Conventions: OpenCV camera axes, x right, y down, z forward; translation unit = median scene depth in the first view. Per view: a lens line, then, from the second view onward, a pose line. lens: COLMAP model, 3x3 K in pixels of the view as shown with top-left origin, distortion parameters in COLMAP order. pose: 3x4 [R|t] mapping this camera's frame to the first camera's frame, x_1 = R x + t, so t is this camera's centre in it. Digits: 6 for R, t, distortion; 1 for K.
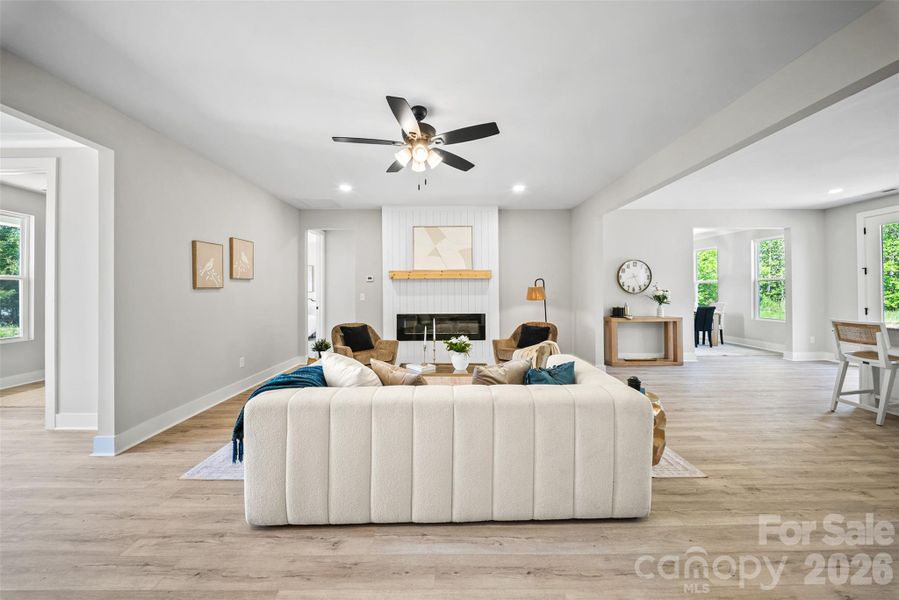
lens RADIAL K [[322.6, 0, 452.9], [0, 322.6, 290.5], [0, 0, 1]] dist [0.000650, -0.003609]
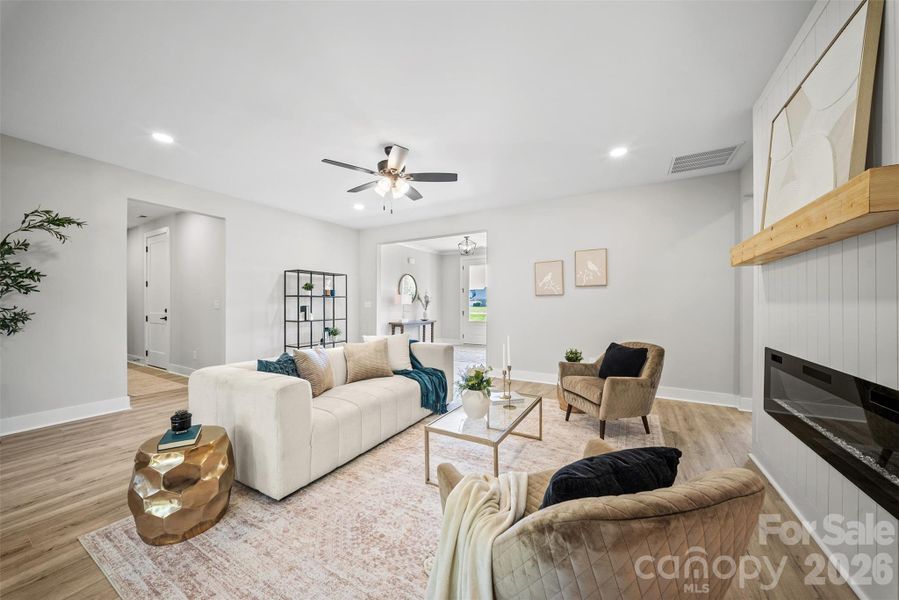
lens RADIAL K [[320.9, 0, 449.8], [0, 320.9, 303.7], [0, 0, 1]] dist [0.001515, -0.006600]
pose [[-0.503604, 0.006490, -0.863910, 0.399759], [0.005370, 0.999976, 0.004382, 0.013465], [0.863918, -0.002433, -0.503627, 0.860188]]
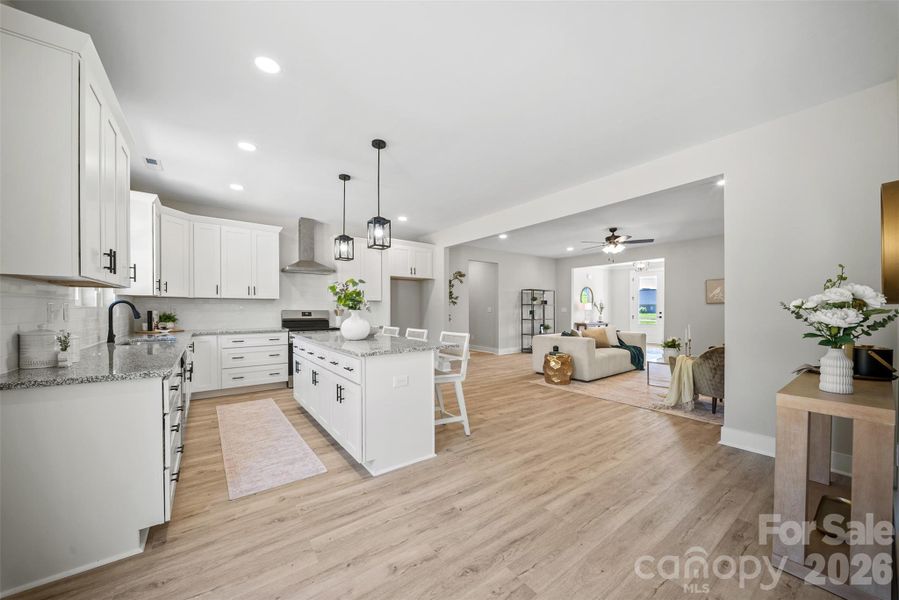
lens RADIAL K [[323.3, 0, 445.0], [0, 323.3, 311.8], [0, 0, 1]] dist [0.010972, -0.006990]
pose [[-0.812327, 0.010388, -0.583110, 1.096136], [0.006149, 0.999938, 0.009247, 0.011296], [0.583170, 0.003926, -0.812340, 1.056224]]
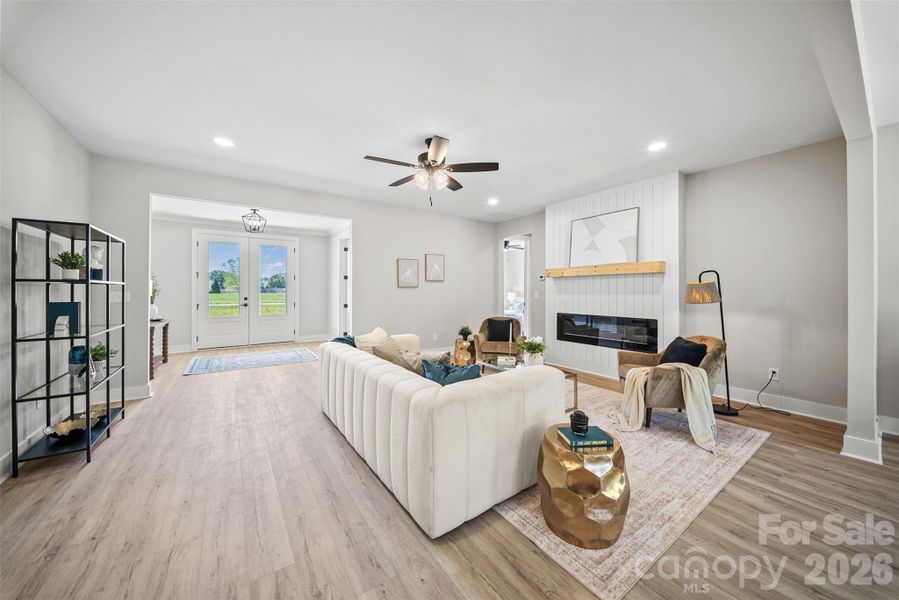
lens RADIAL K [[316.0, 0, 450.4], [0, 316.0, 291.8], [0, 0, 1]] dist [-0.000492, -0.000142]
pose [[0.566109, 0.007720, -0.824294, 0.441980], [-0.002336, 0.999967, 0.007761, 0.003107], [0.824327, -0.002468, 0.566109, 0.179136]]
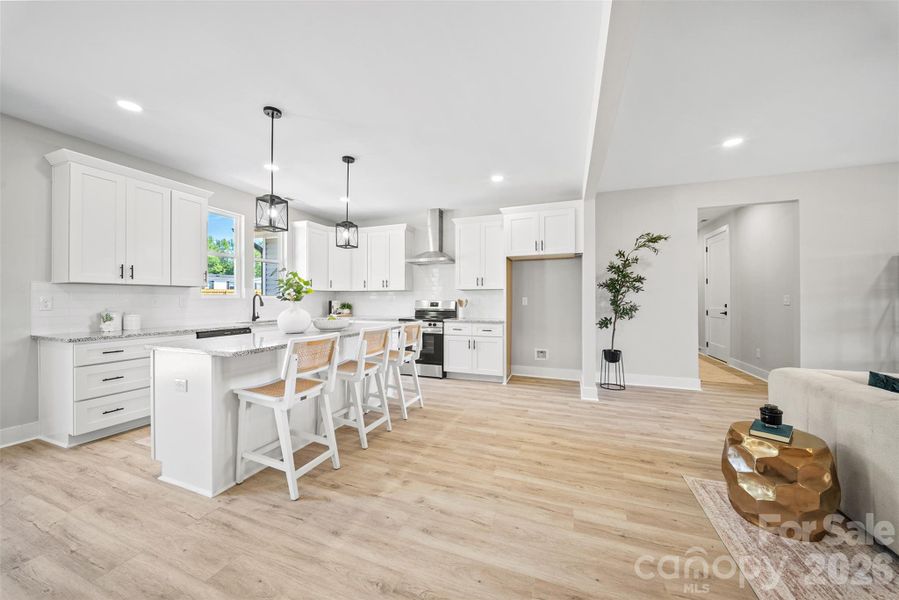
lens RADIAL K [[318.2, 0, 448.8], [0, 318.2, 298.4], [0, 0, 1]] dist [0.007930, -0.006749]
pose [[-0.929526, 0.007747, 0.368676, 0.443872], [0.005285, 0.999956, -0.007688, 0.013581], [-0.368719, -0.005198, -0.929526, 0.887115]]
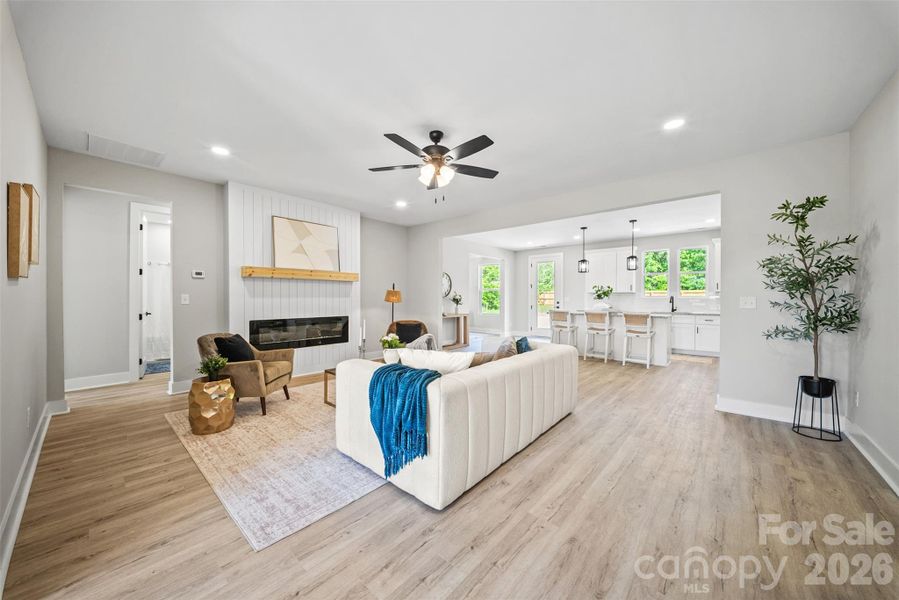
lens RADIAL K [[318.2, 0, 448.8], [0, 318.2, 298.4], [0, 0, 1]] dist [0.007930, -0.006749]
pose [[0.666729, 0.005244, 0.745282, -0.440743], [-0.008774, 0.999961, 0.000812, 0.013456], [-0.745249, -0.007080, 0.666749, 0.094176]]
